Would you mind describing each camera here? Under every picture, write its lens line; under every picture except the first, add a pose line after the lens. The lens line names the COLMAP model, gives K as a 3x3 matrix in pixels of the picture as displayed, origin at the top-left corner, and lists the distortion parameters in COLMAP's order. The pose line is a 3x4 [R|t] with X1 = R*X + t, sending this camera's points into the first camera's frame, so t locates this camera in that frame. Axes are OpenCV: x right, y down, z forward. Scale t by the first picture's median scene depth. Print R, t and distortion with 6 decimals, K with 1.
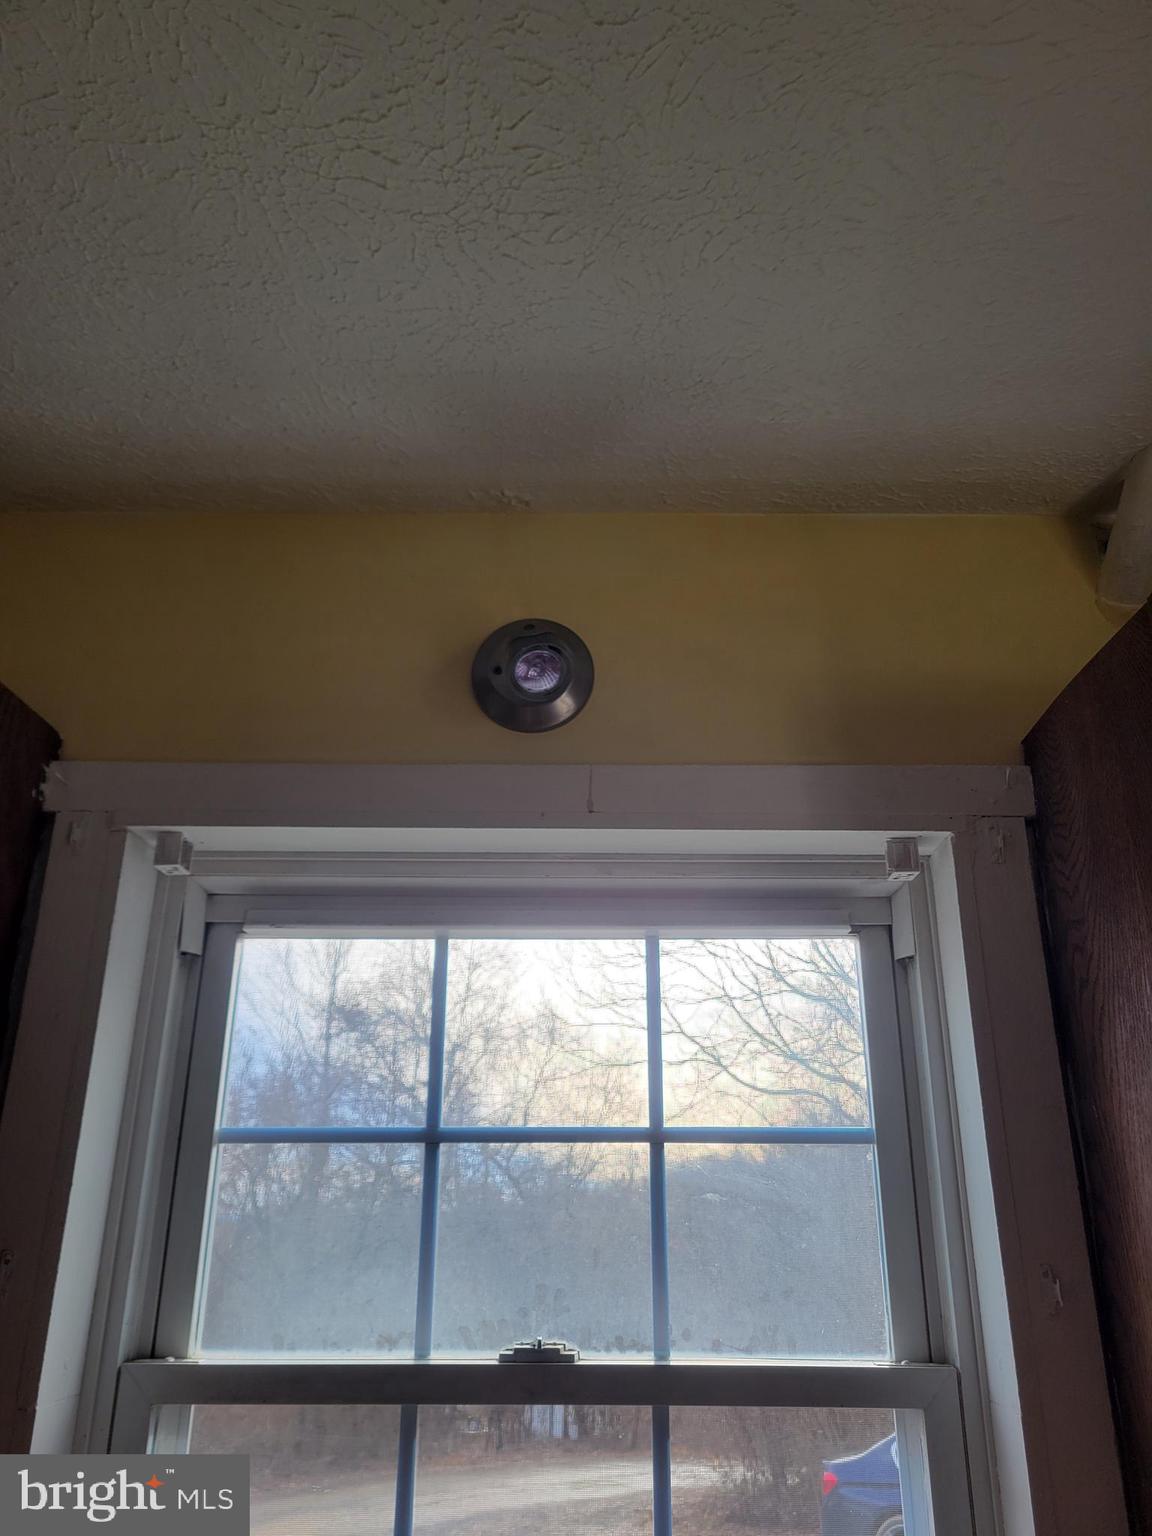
lens RADIAL K [[1150.3, 0, 579.5], [0, 1150.3, 762.2], [0, 0, 1]] dist [0.059067, -0.045612]
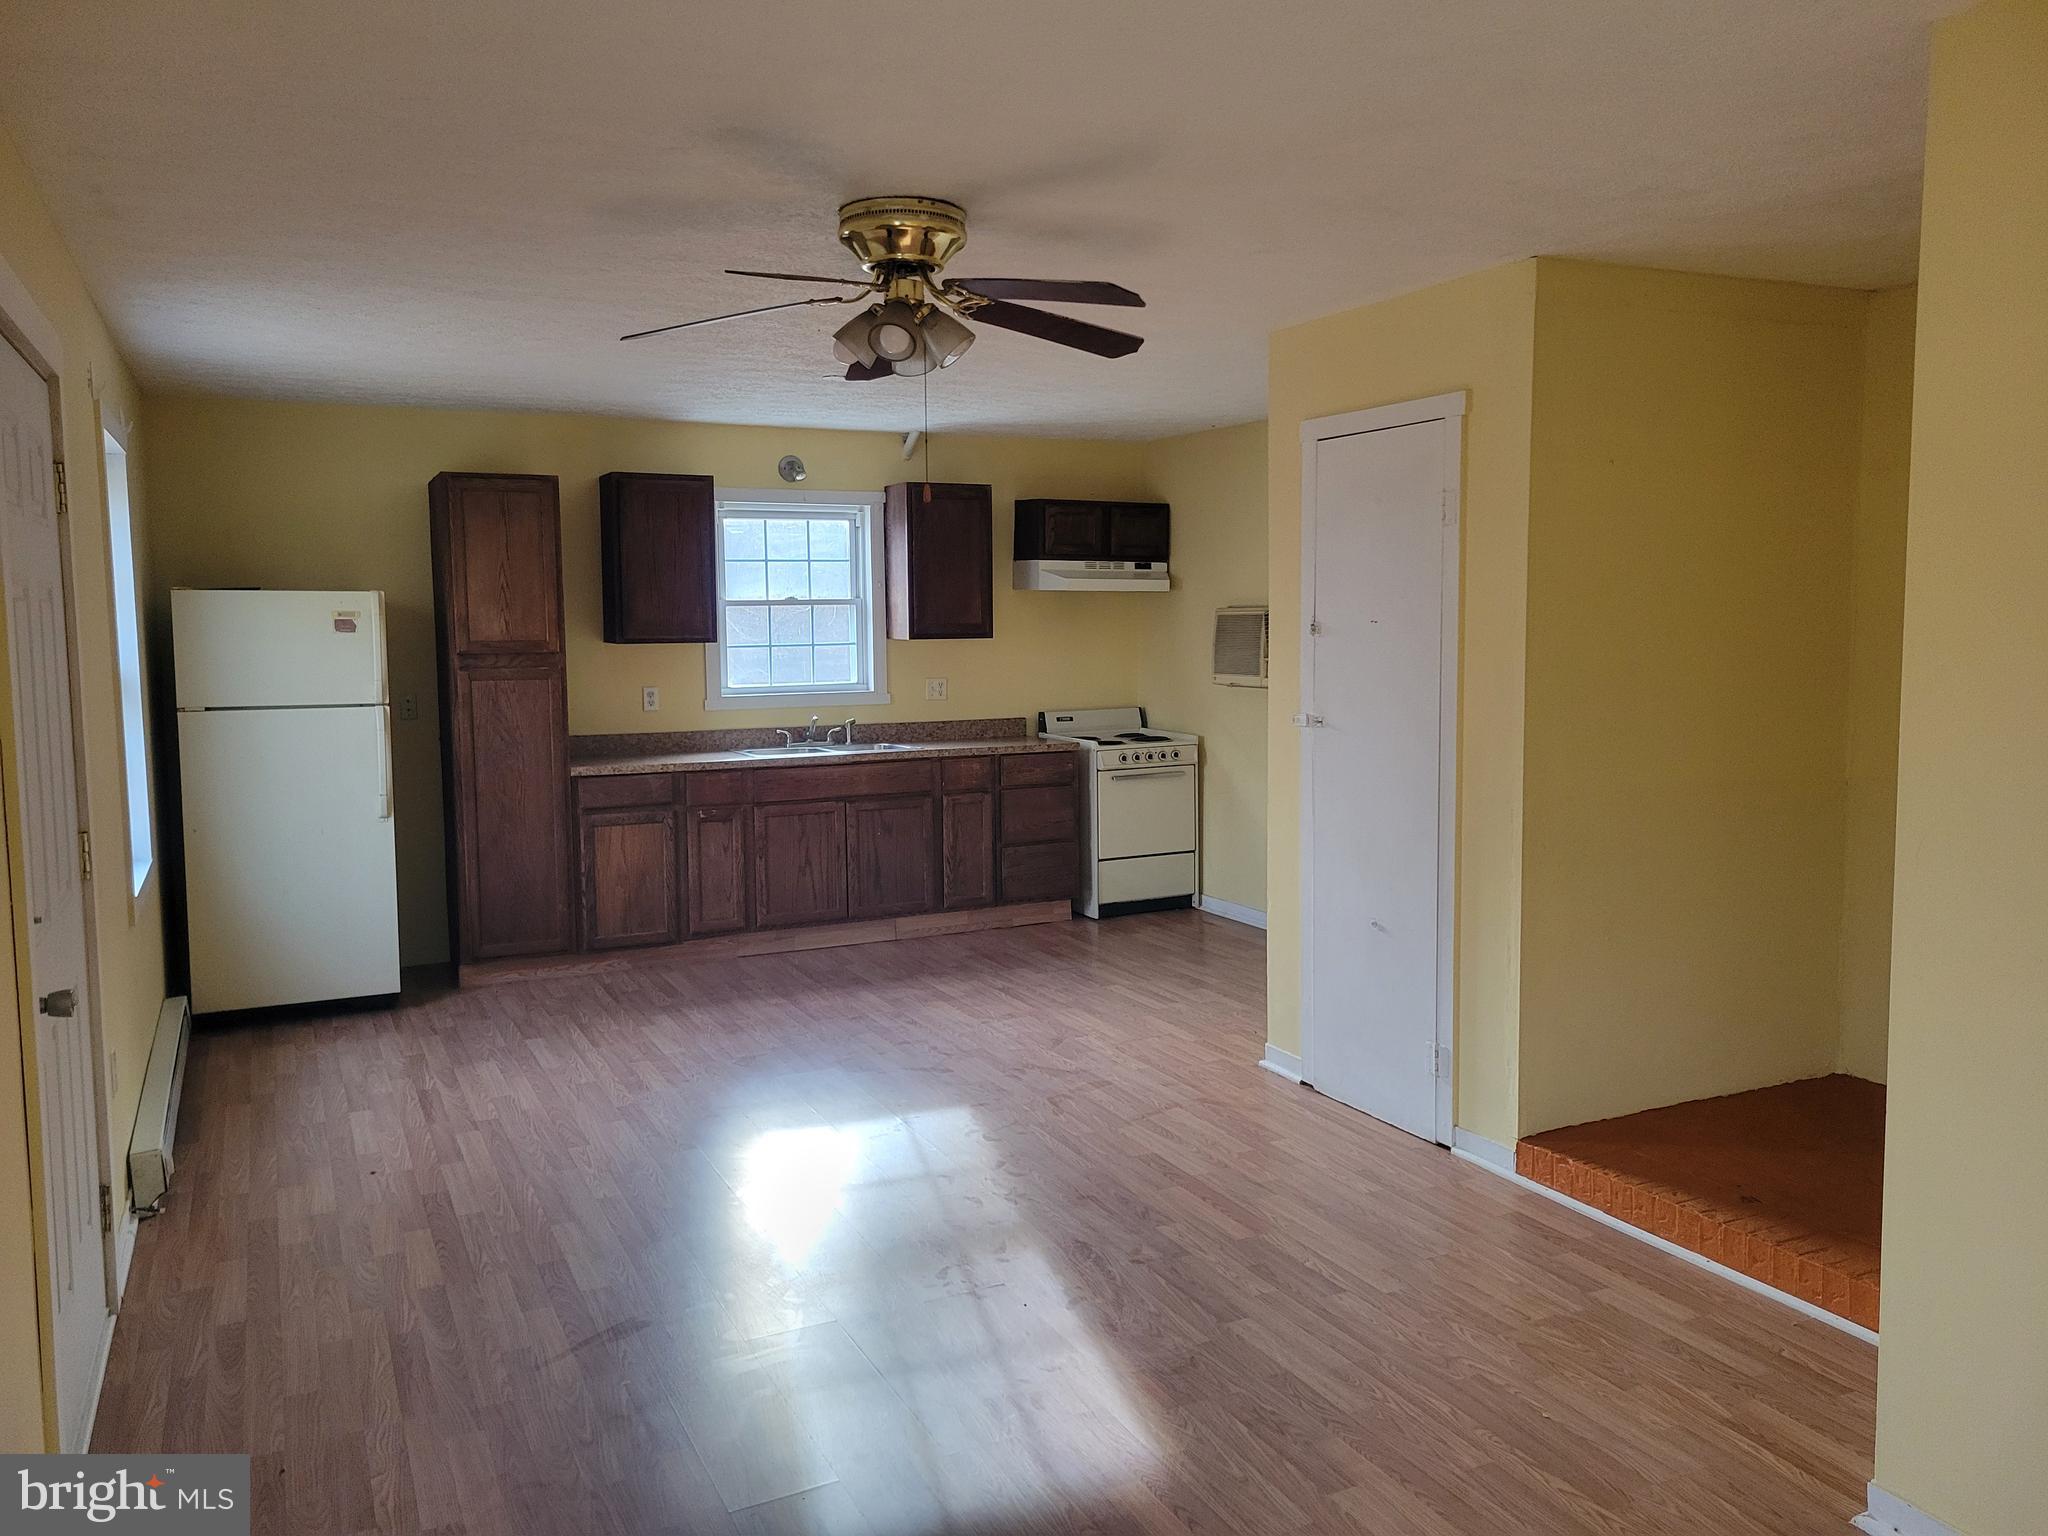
lens RADIAL K [[1533.8, 0, 1019.5], [0, 1533.8, 753.7], [0, 0, 1]] dist [0.059067, -0.045612]
pose [[0.897507, -0.054118, 0.437666, -2.134413], [-0.135795, 0.910305, 0.391030, -1.696198], [-0.419572, -0.410385, 0.809657, -5.286020]]
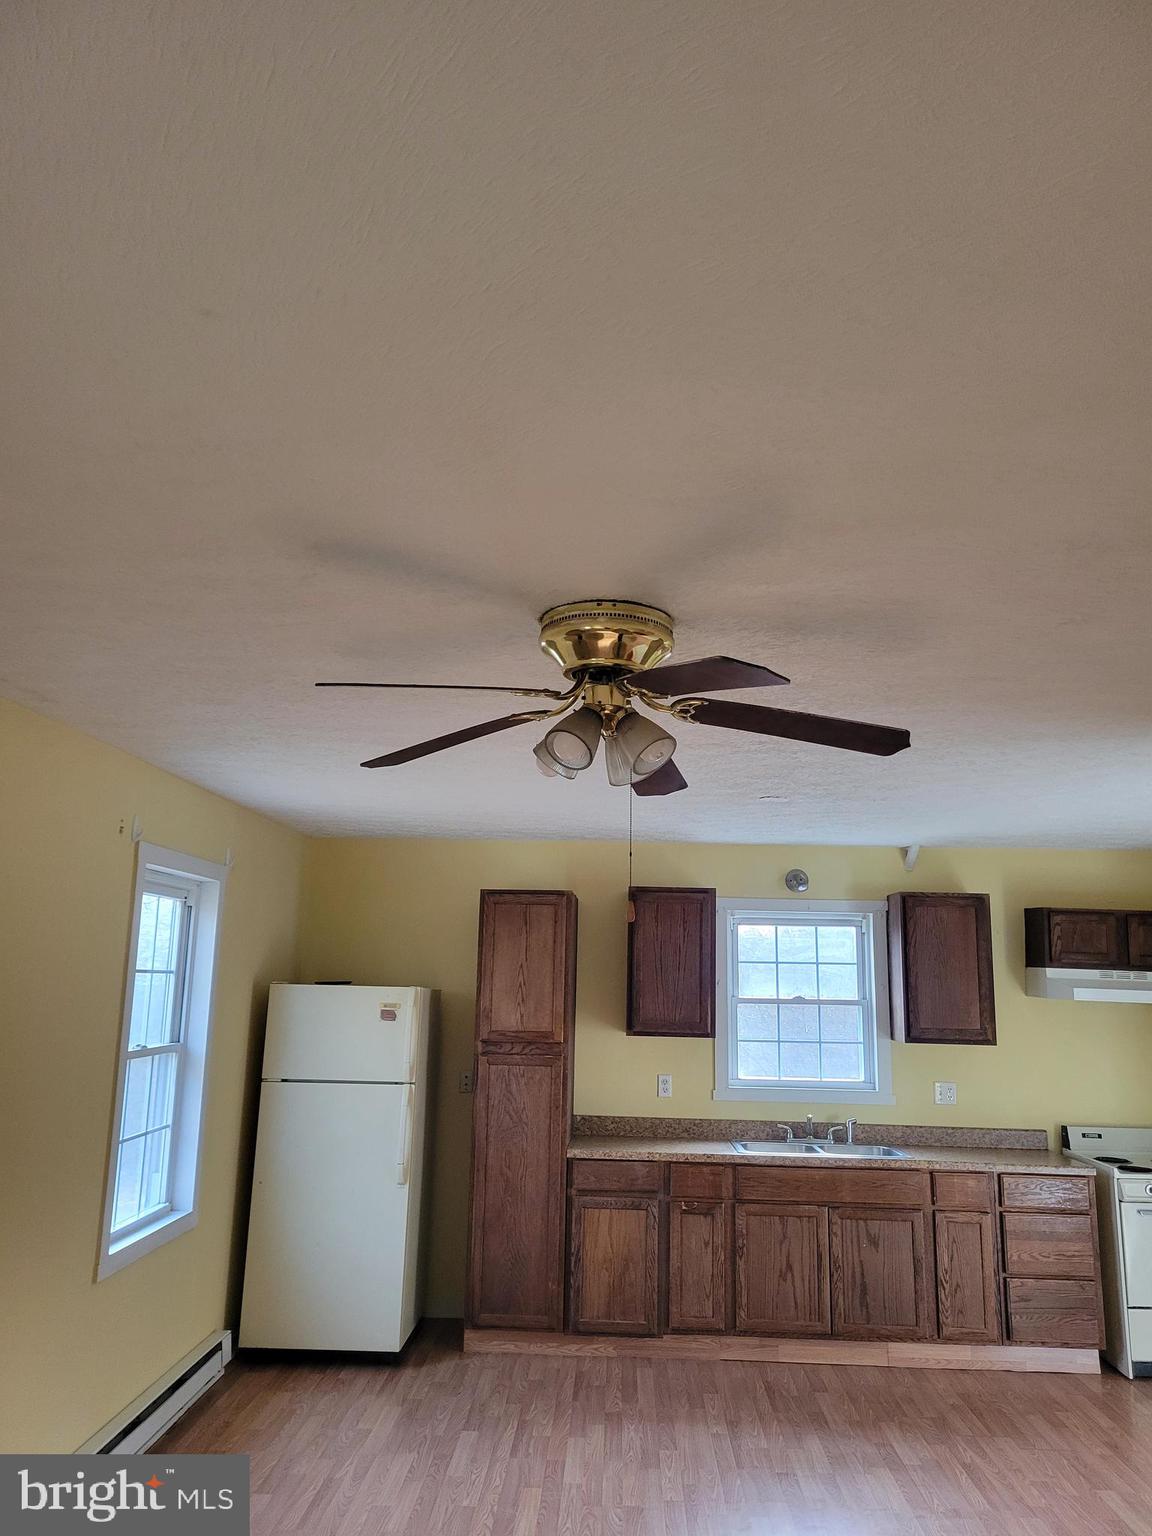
lens RADIAL K [[1150.3, 0, 579.5], [0, 1150.3, 762.2], [0, 0, 1]] dist [0.059067, -0.045612]
pose [[0.999411, 0.008201, -0.033322, -0.917602], [-0.002981, 0.988102, 0.153770, -1.514653], [0.034187, -0.153580, 0.987545, -4.471071]]
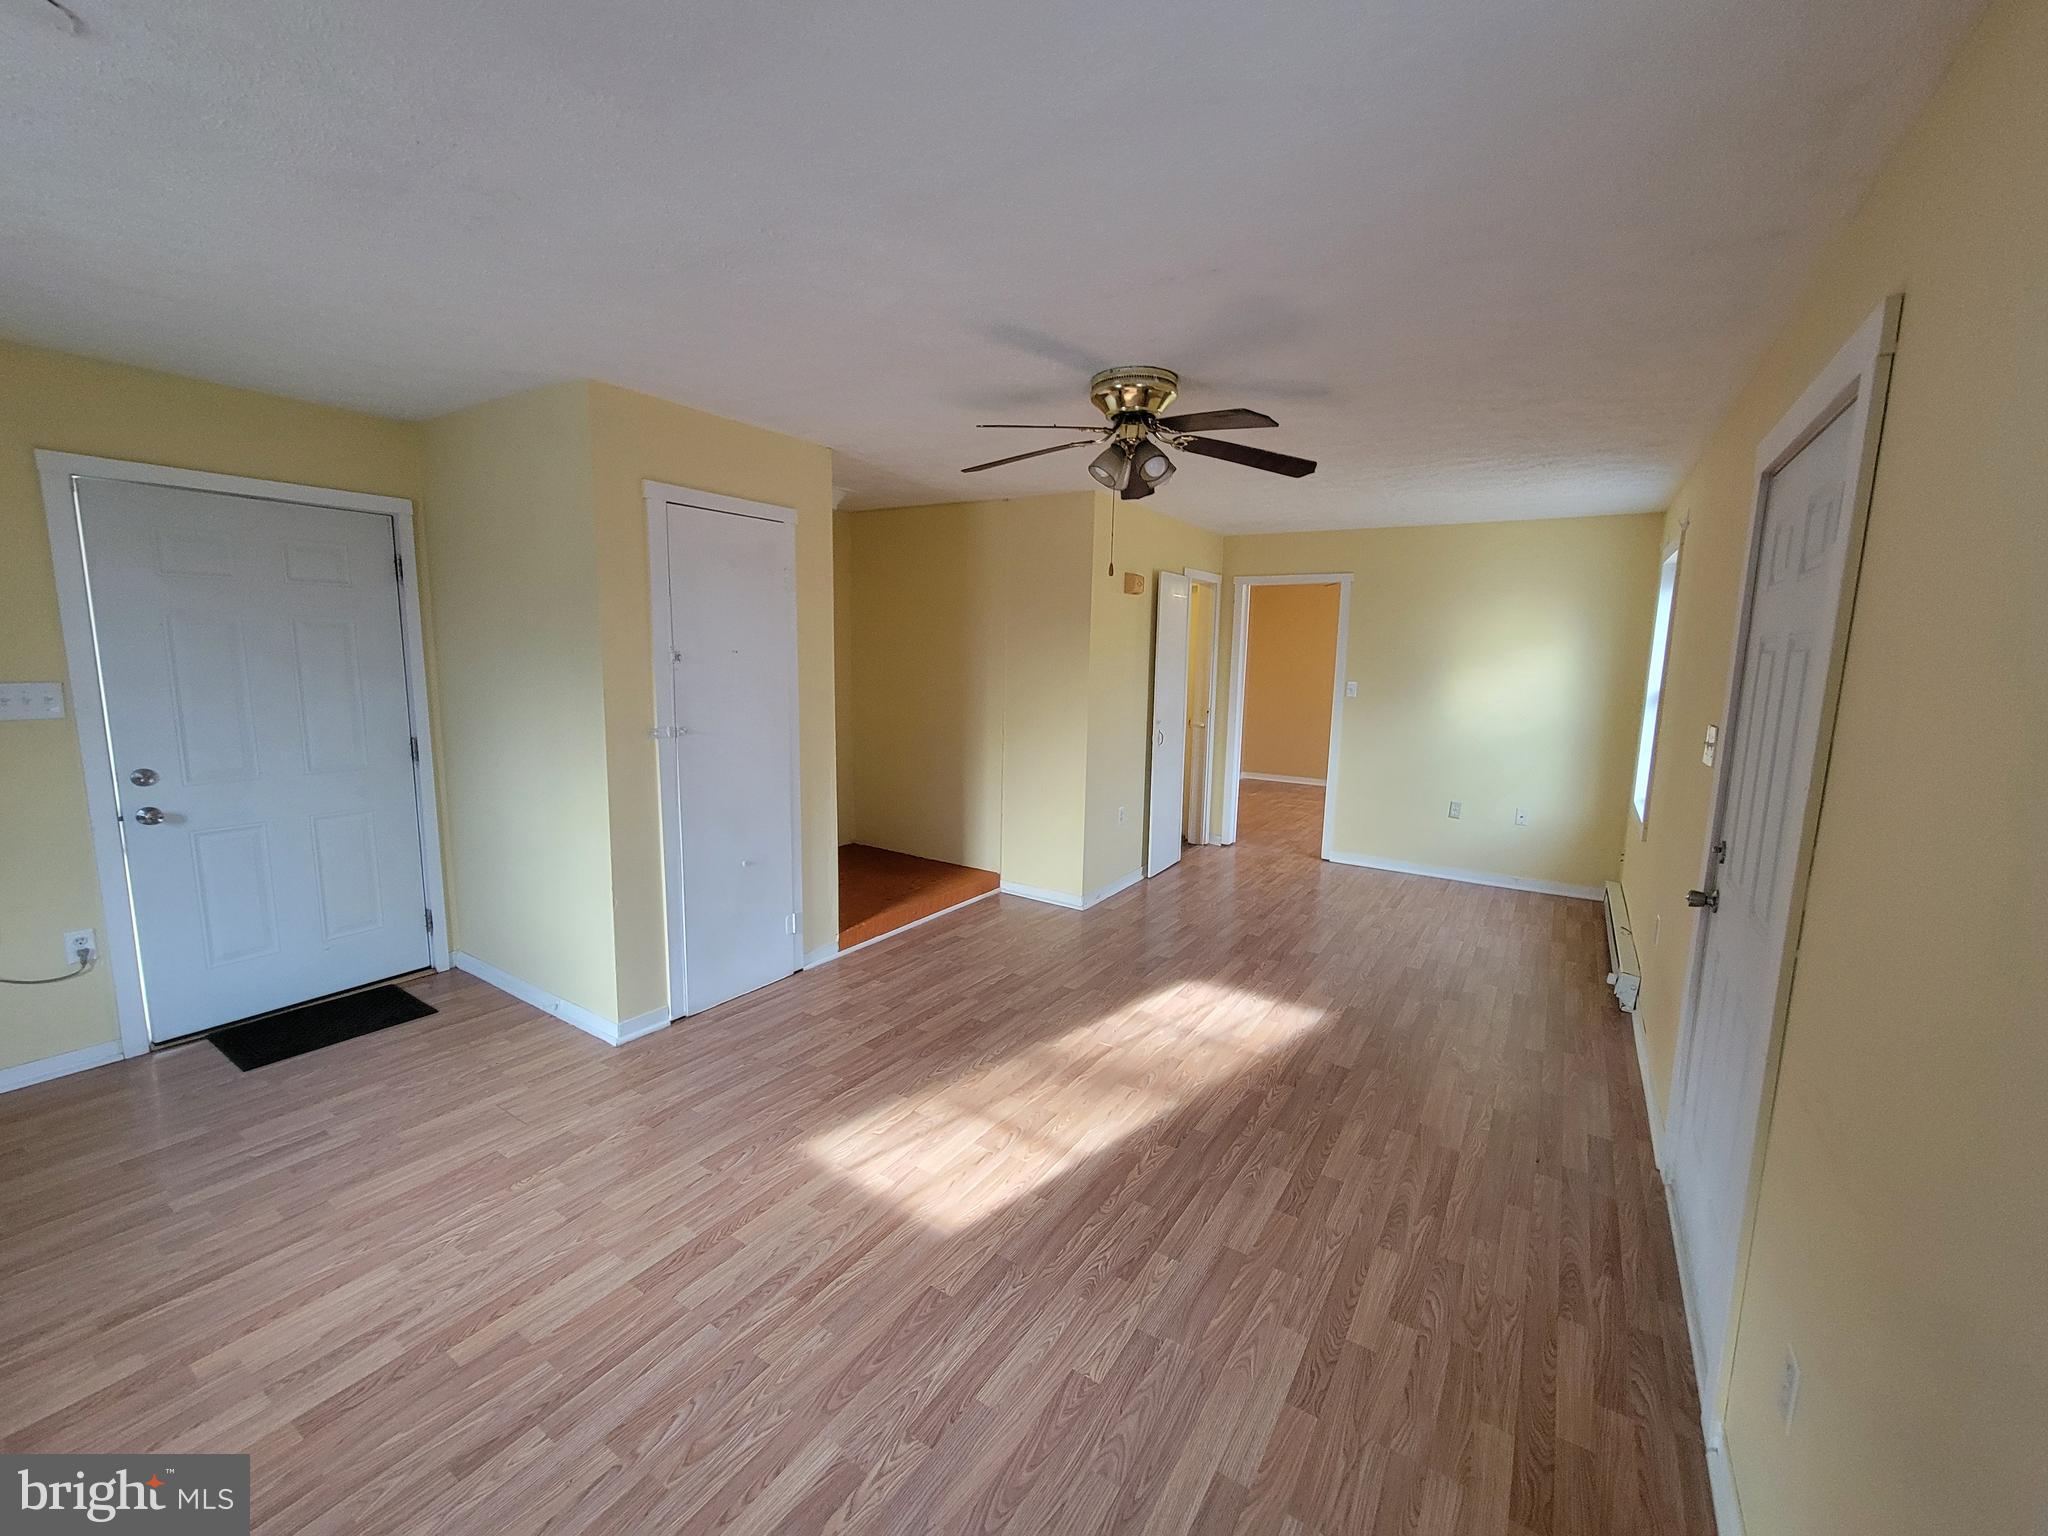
lens RADIAL K [[834.3, 0, 1019.4], [0, 834.3, 777.1], [0, 0, 1]] dist [-0.000168, -0.000137]
pose [[-0.836021, -0.109461, 0.537669, -2.089023], [-0.210954, 0.968705, -0.130798, 0.069084], [-0.506525, -0.222774, -0.832949, -0.331841]]
